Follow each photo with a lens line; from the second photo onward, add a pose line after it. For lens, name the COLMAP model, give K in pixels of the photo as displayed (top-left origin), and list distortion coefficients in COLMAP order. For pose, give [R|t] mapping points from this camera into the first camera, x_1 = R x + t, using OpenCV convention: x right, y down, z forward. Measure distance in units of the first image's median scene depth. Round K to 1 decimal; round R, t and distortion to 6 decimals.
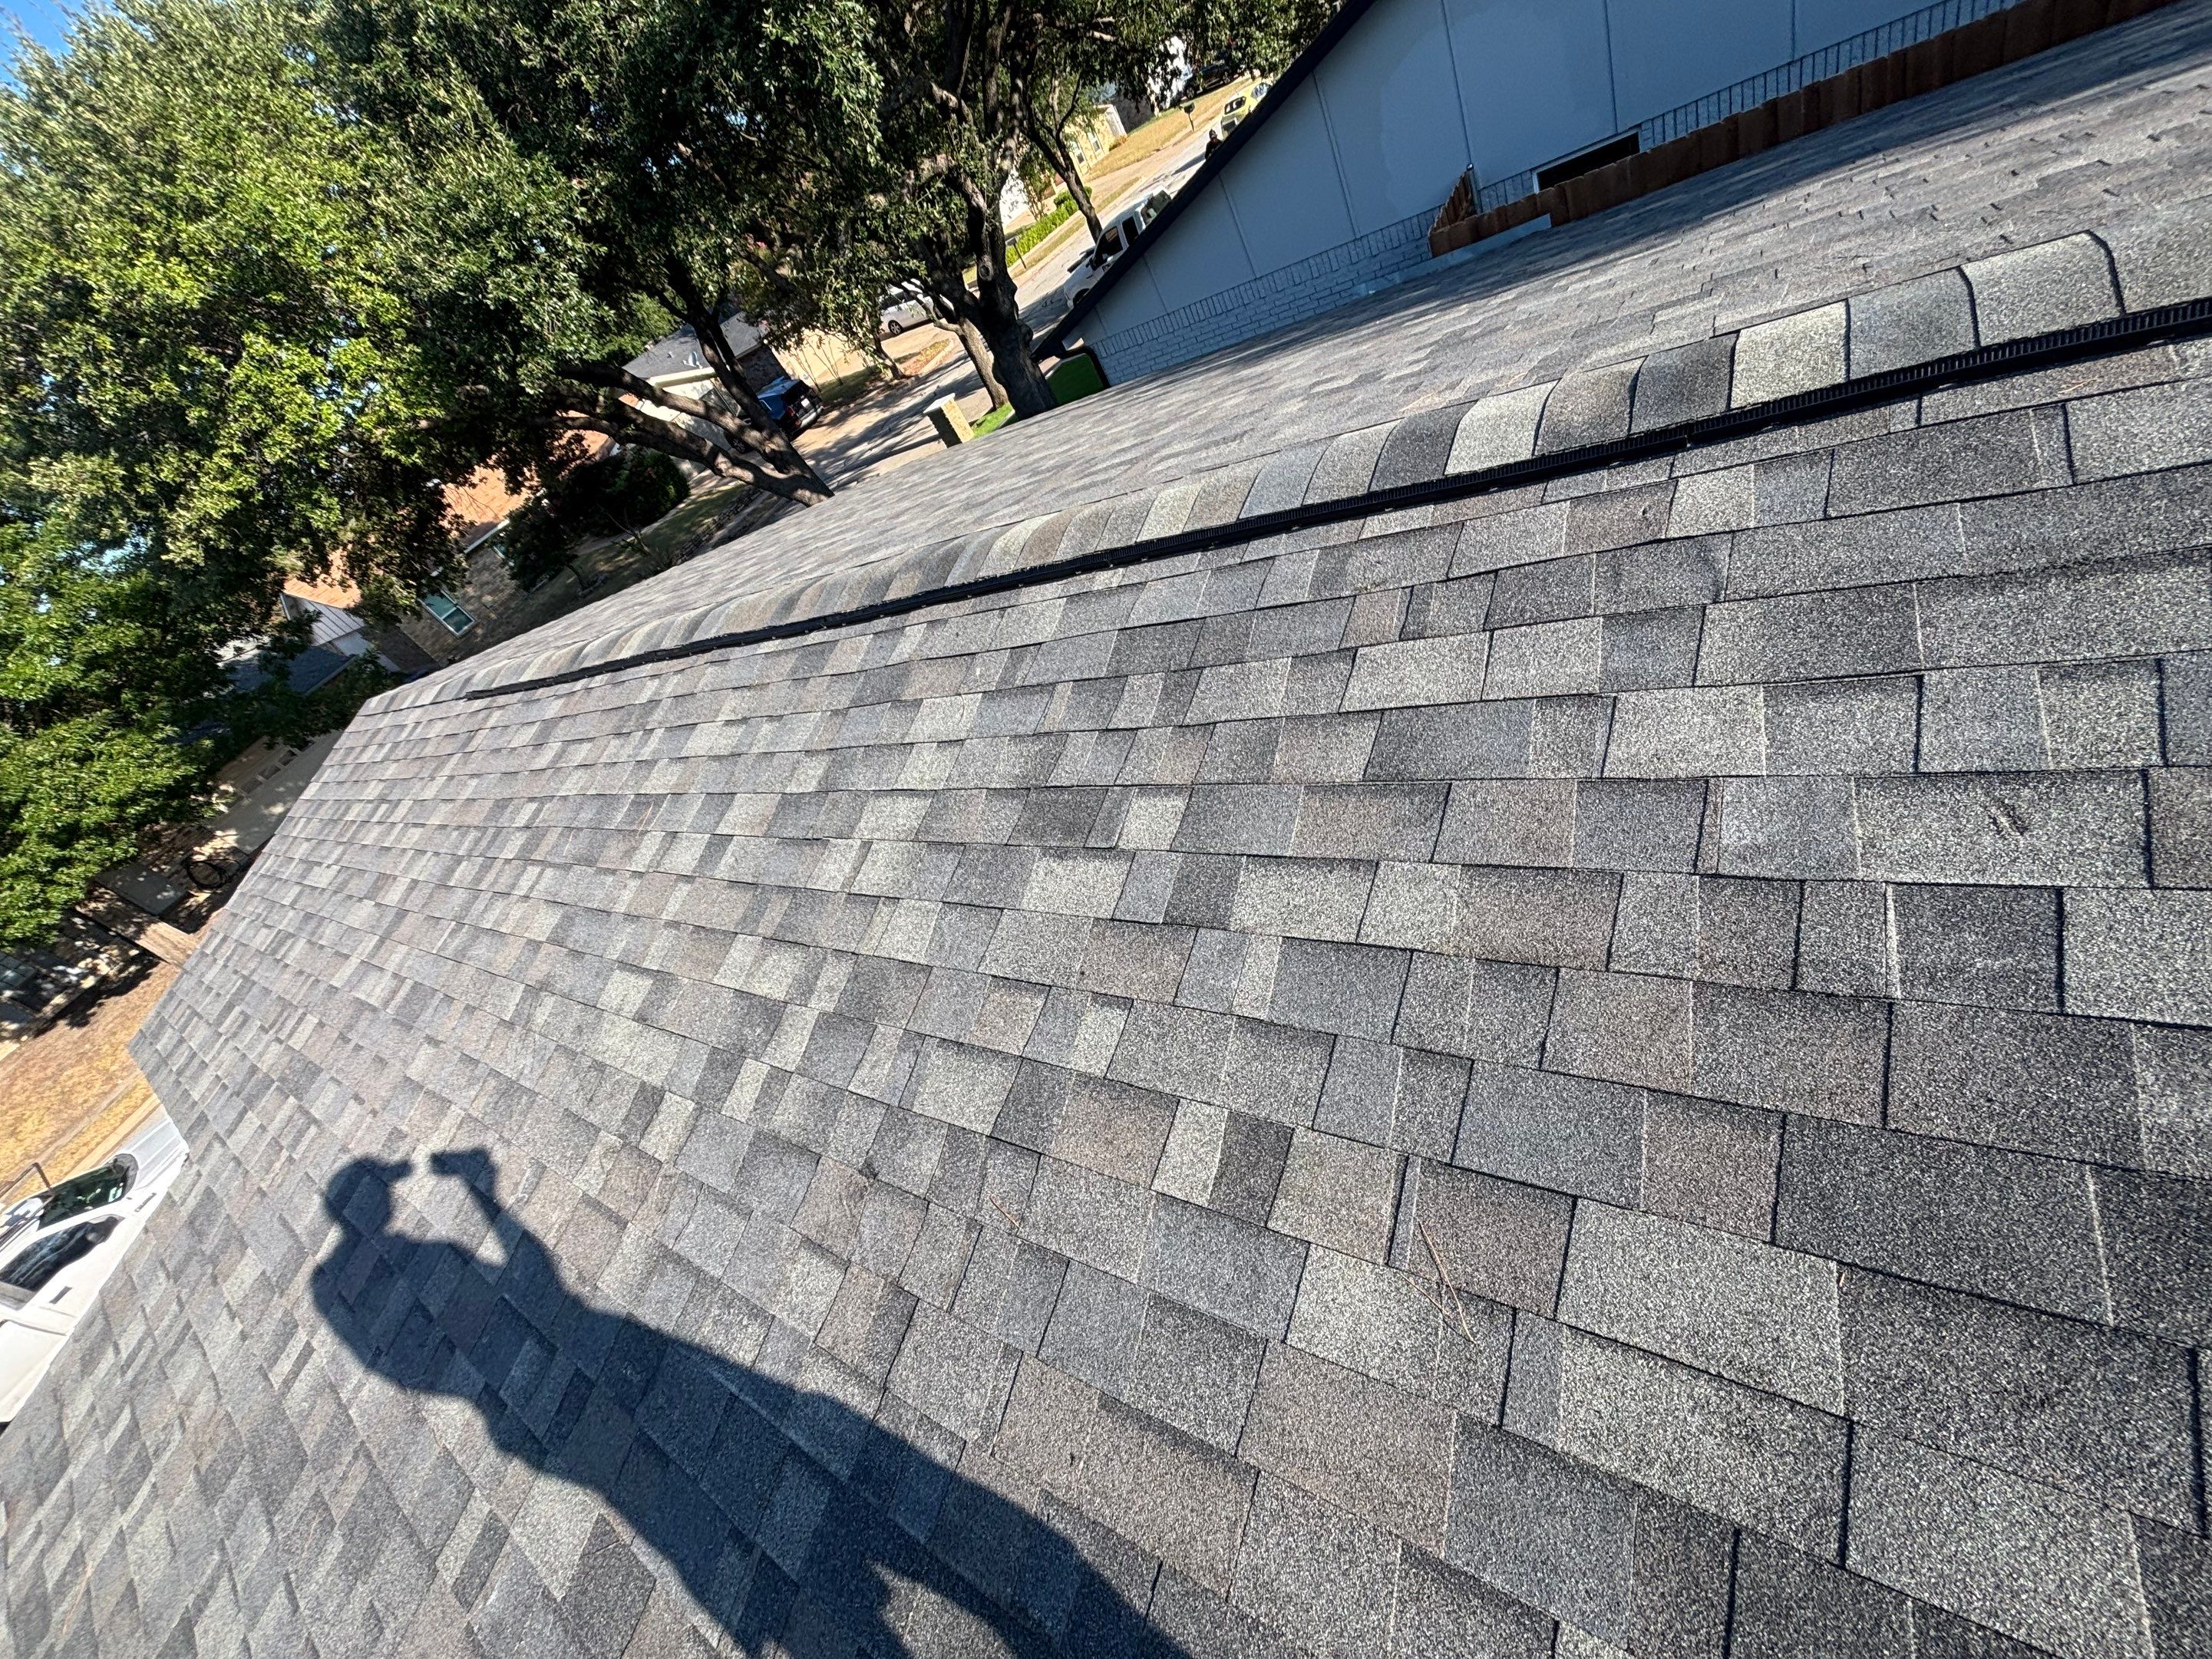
lens RADIAL K [[901.1, 0, 1129.9], [0, 901.1, 822.0], [0, 0, 1]] dist [0.001374, -0.004888]
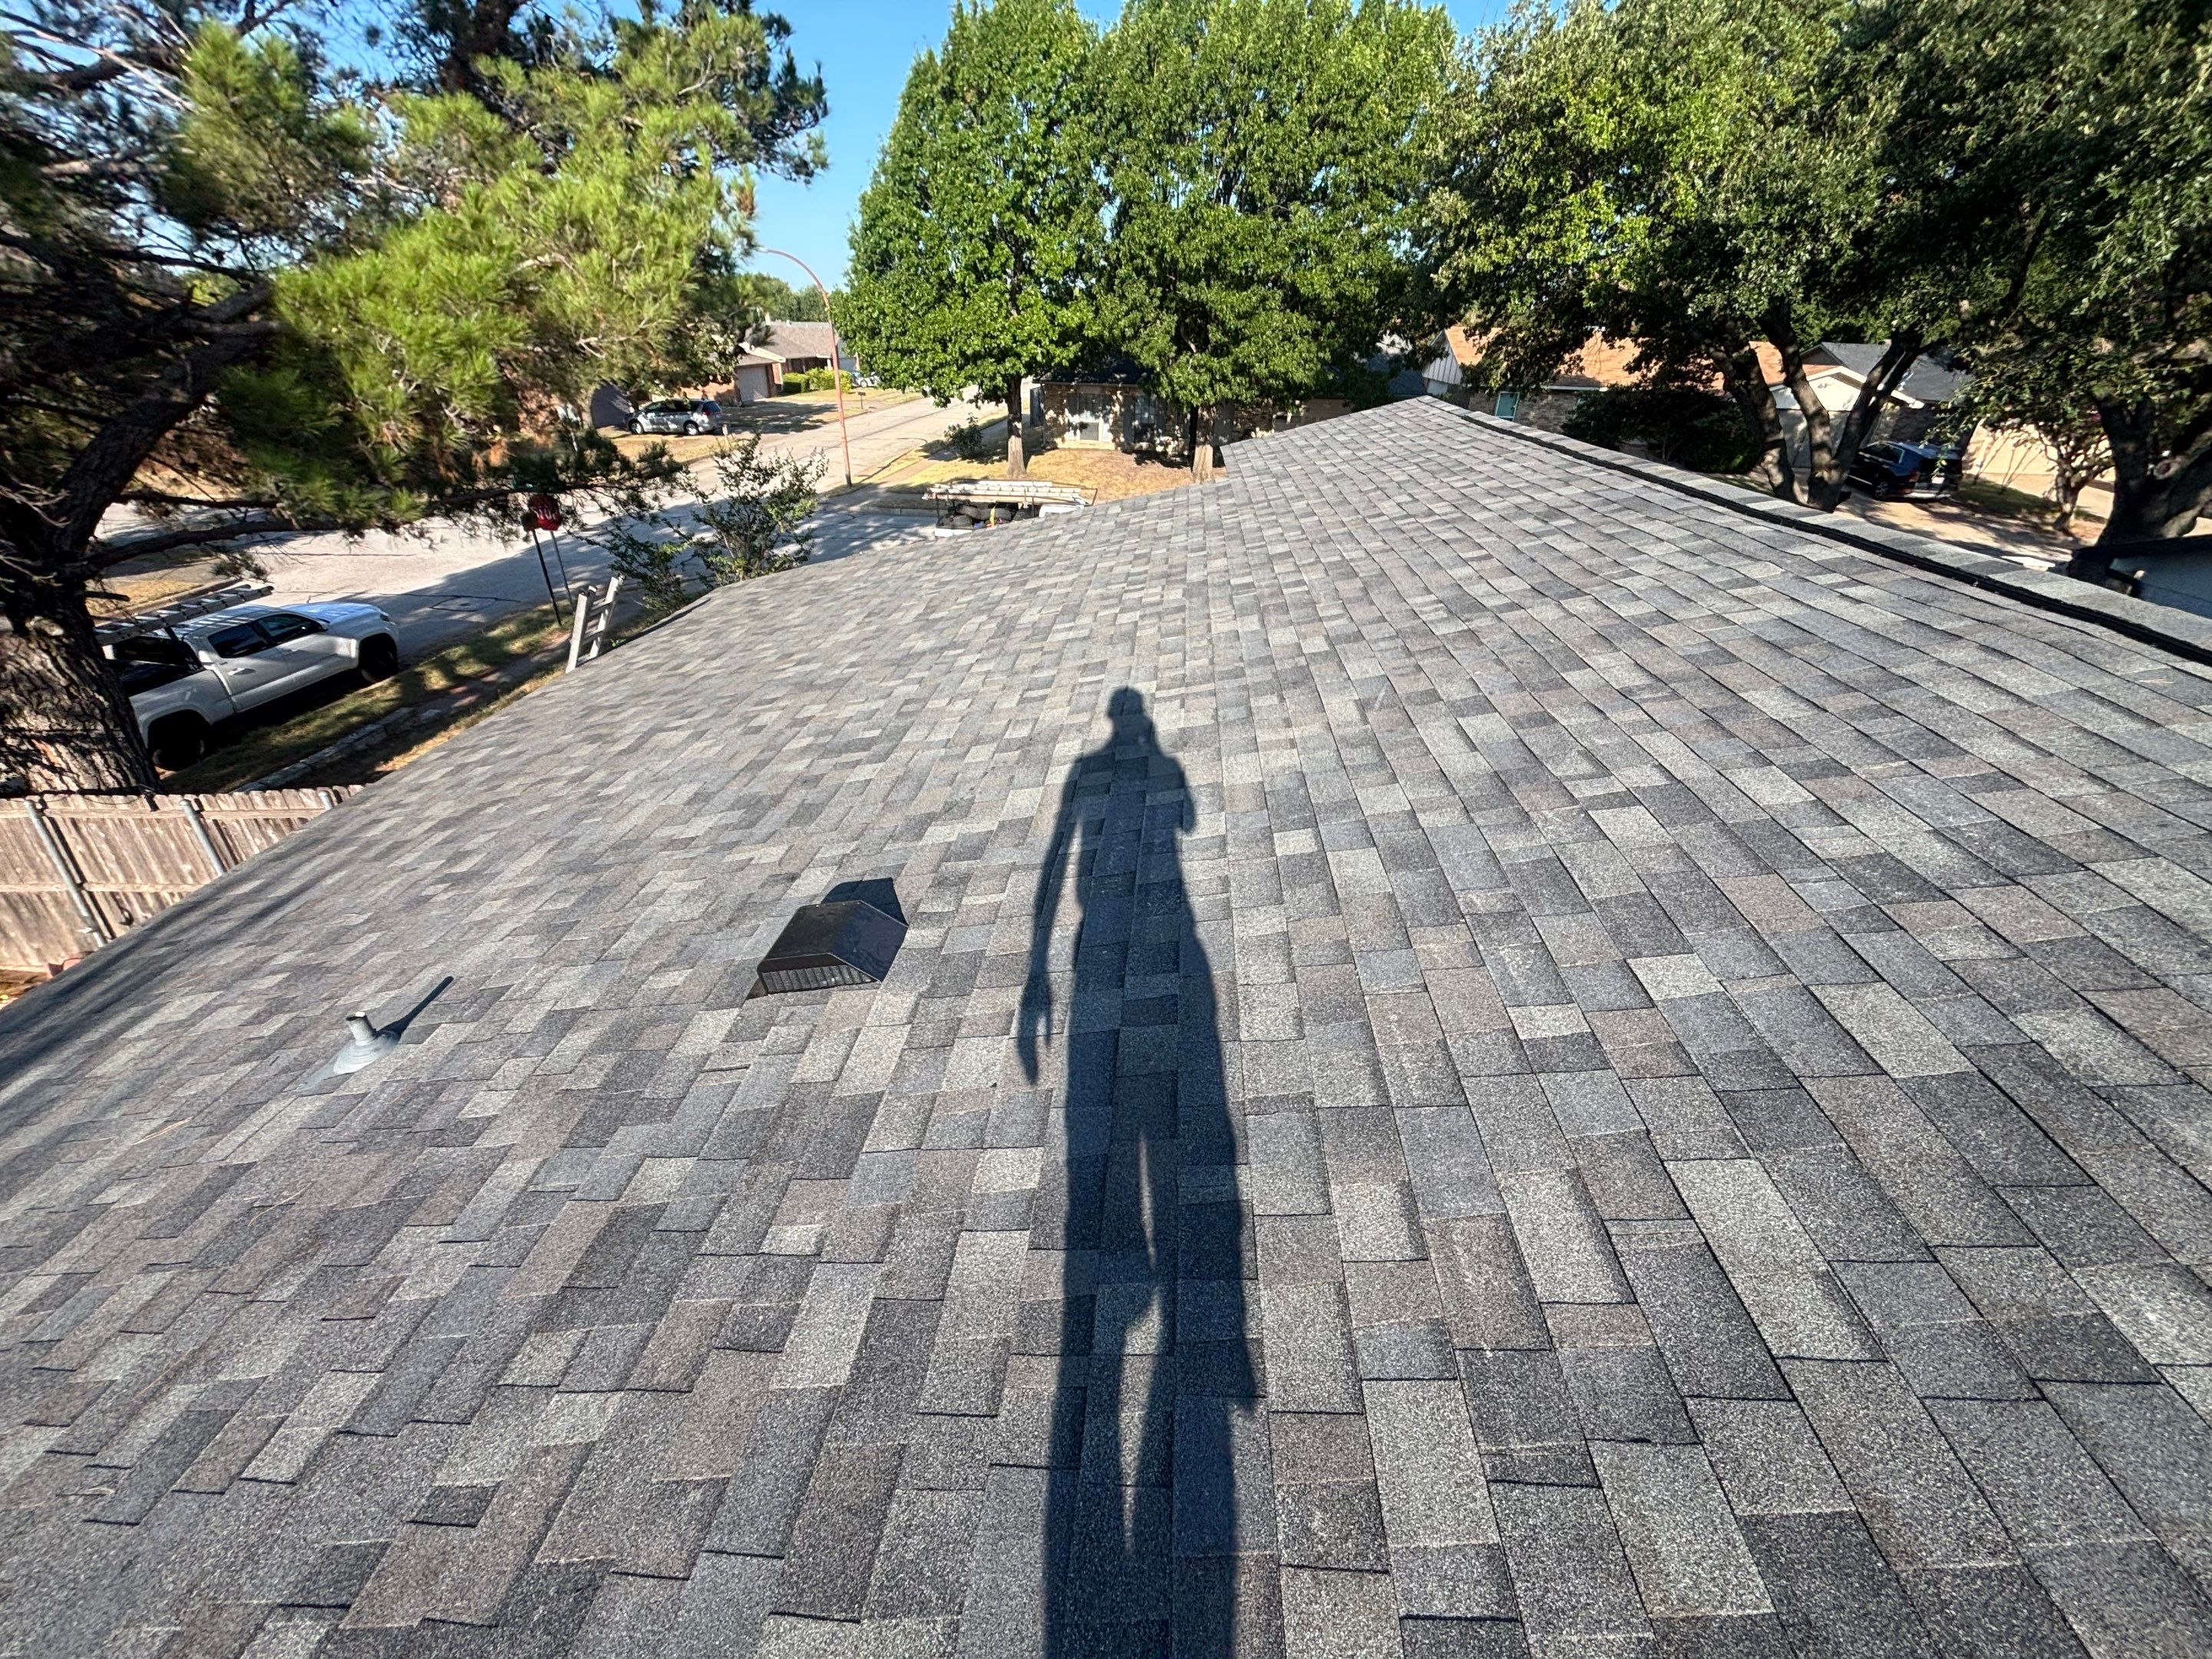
lens RADIAL K [[884.8, 0, 1106.0], [0, 884.8, 829.5], [0, 0, 1]] dist [-0.001191, -0.000332]
pose [[0.336734, 0.804414, -0.489416, 0.169428], [-0.755015, 0.541251, 0.370136, 0.058493], [0.562639, 0.244879, 0.789602, -0.187564]]
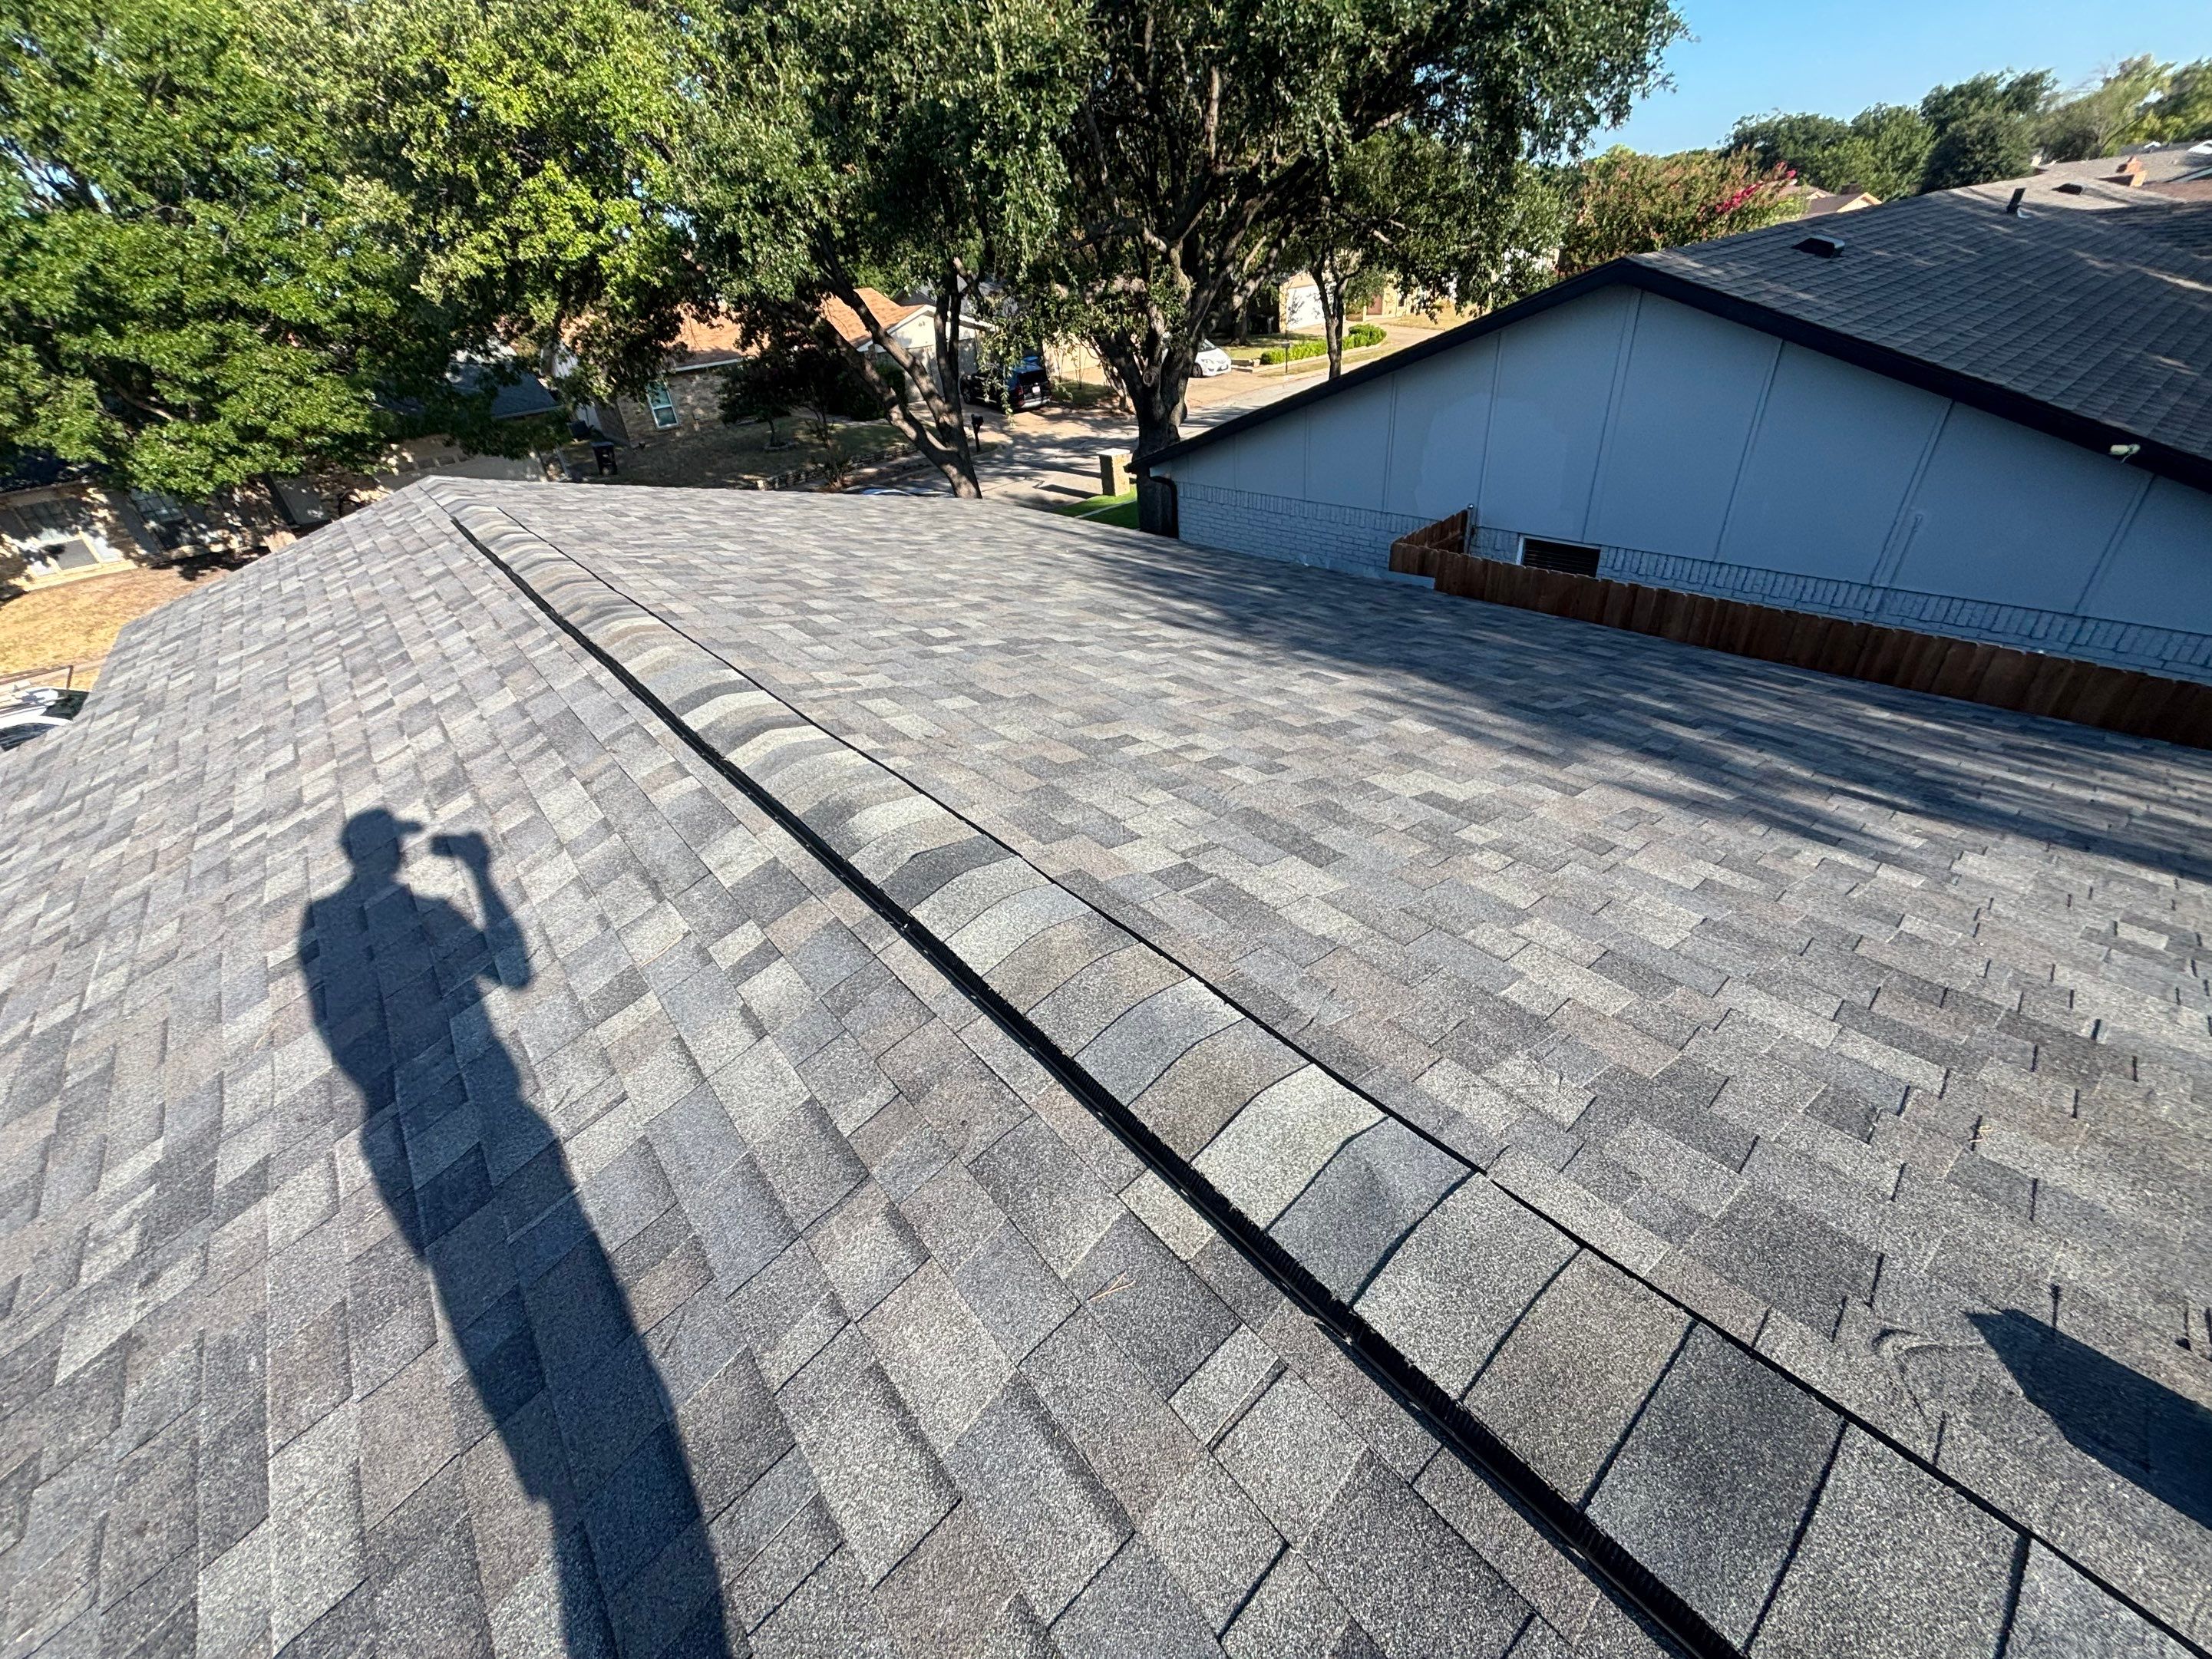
lens RADIAL K [[903.7, 0, 1106.0], [0, 903.7, 829.5], [0, 0, 1]] dist [-0.003214, -0.000601]
pose [[0.868930, 0.488036, -0.082347, 0.126573], [-0.491461, 0.870483, -0.026941, -0.052593], [0.058534, 0.063880, 0.996240, -0.069484]]
